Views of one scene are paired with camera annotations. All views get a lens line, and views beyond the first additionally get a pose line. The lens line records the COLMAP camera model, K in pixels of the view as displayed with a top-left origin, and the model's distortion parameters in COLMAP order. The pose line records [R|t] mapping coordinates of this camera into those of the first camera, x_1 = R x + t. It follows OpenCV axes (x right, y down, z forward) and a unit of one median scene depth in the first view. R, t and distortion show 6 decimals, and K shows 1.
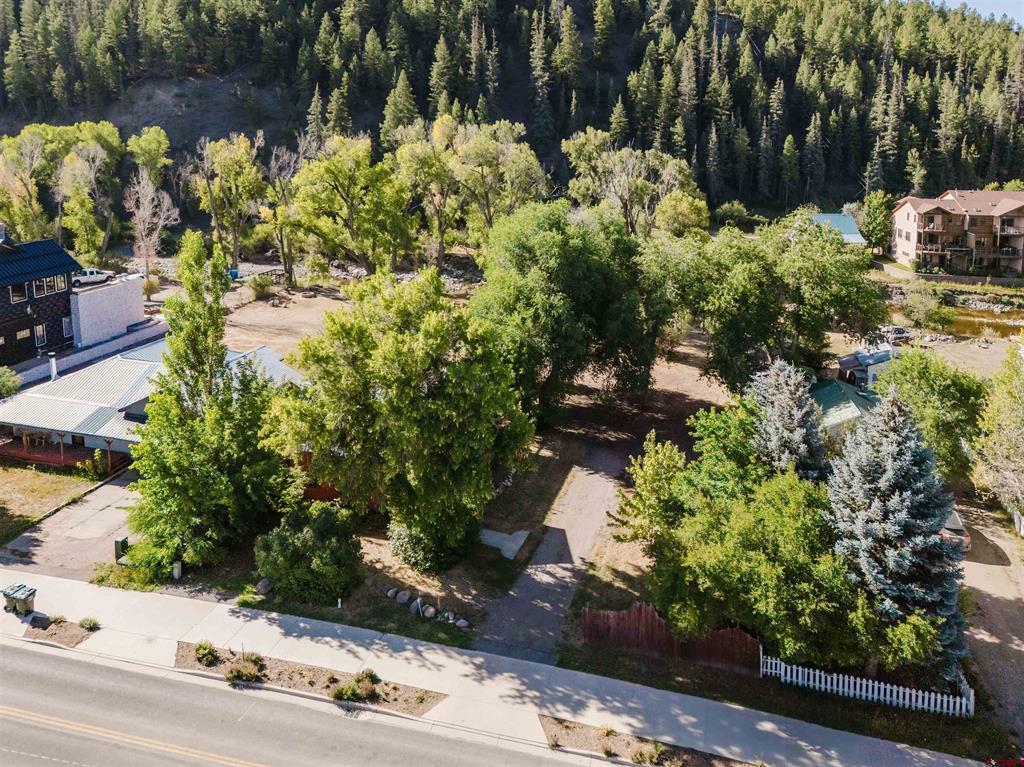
lens RADIAL K [[803.1, 0, 535.0], [0, 803.1, 220.8], [0, 0, 1]] dist [0.054782, -0.026507]
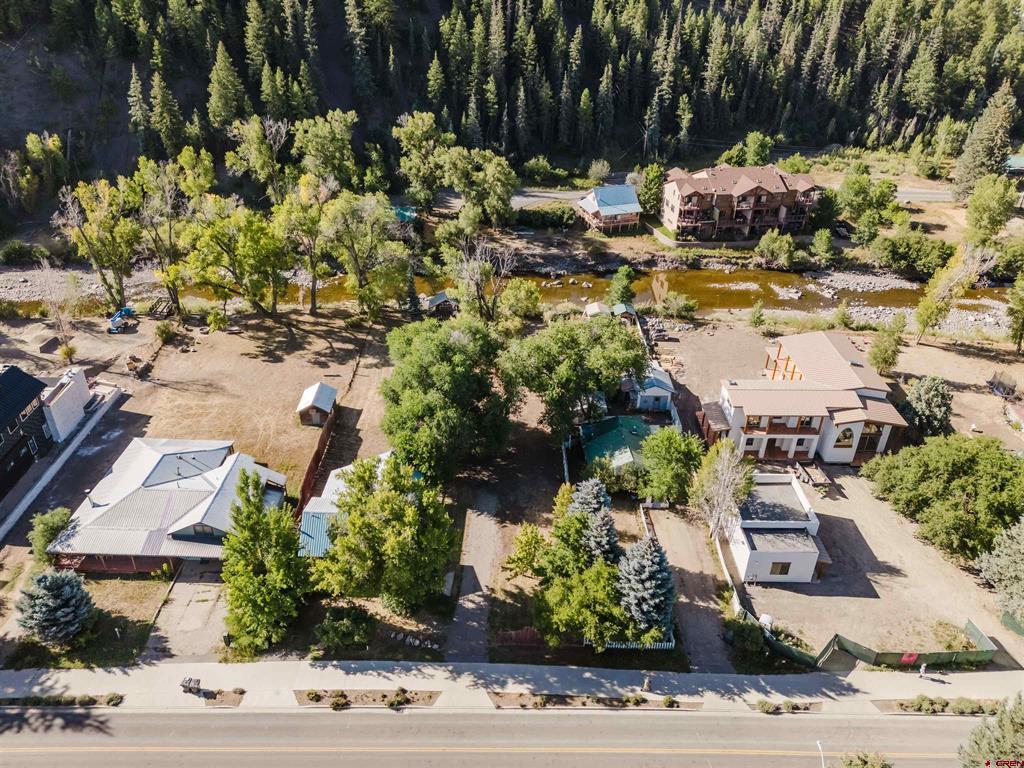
lens RADIAL K [[767.6, 0, 536.7], [0, 767.6, 358.6], [0, 0, 1]] dist [0.072352, -0.043229]
pose [[0.966027, -0.091656, 0.241642, -0.083504], [-0.007529, 0.924622, 0.380811, -0.291190], [-0.258331, -0.369693, 0.892520, -0.155896]]
